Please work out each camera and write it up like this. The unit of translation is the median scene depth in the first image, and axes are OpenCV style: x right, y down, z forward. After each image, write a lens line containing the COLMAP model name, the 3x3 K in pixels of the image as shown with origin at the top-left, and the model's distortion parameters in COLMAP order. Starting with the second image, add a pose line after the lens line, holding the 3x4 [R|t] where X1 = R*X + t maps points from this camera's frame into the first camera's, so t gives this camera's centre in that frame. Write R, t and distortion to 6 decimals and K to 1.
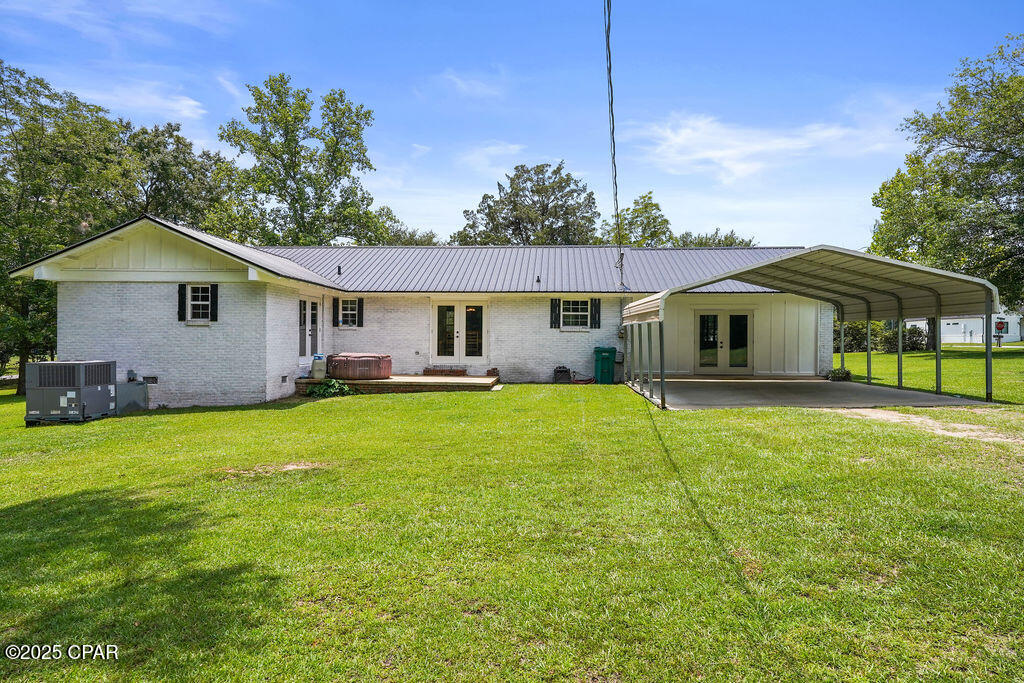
lens RADIAL K [[641.4, 0, 513.8], [0, 641.4, 344.6], [0, 0, 1]] dist [-0.007281, -0.001380]
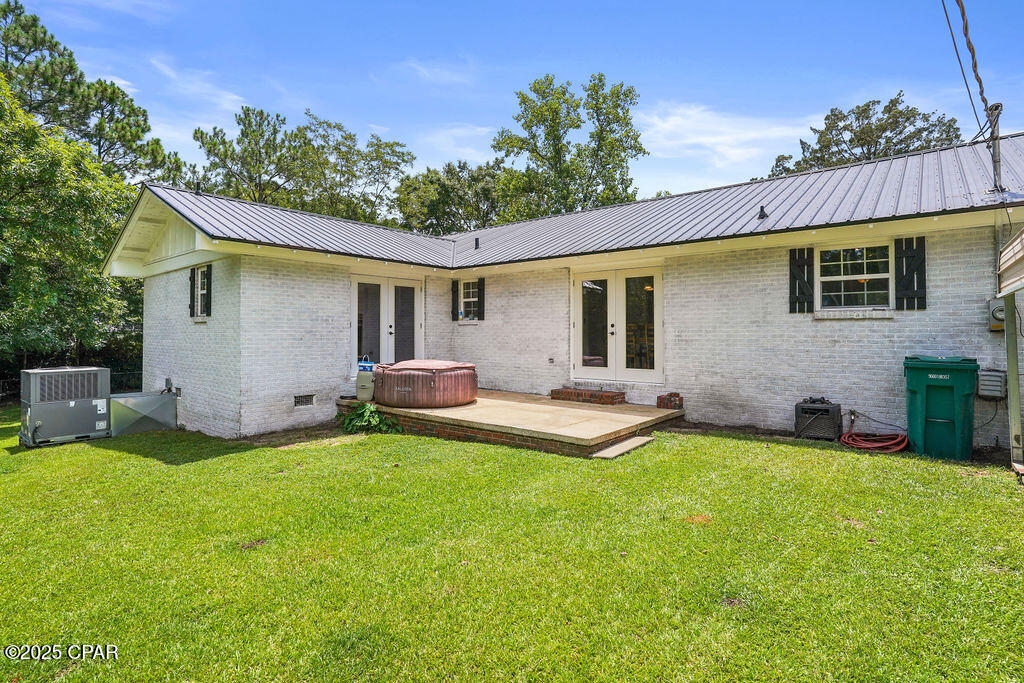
lens RADIAL K [[508.0, 0, 518.1], [0, 508.0, 324.6], [0, 0, 1]] dist [-0.026118, 0.010491]
pose [[0.809425, -0.018904, -0.586919, 0.110628], [0.001347, 0.999539, -0.030338, -0.006624], [0.587222, 0.023766, 0.809077, 0.588920]]
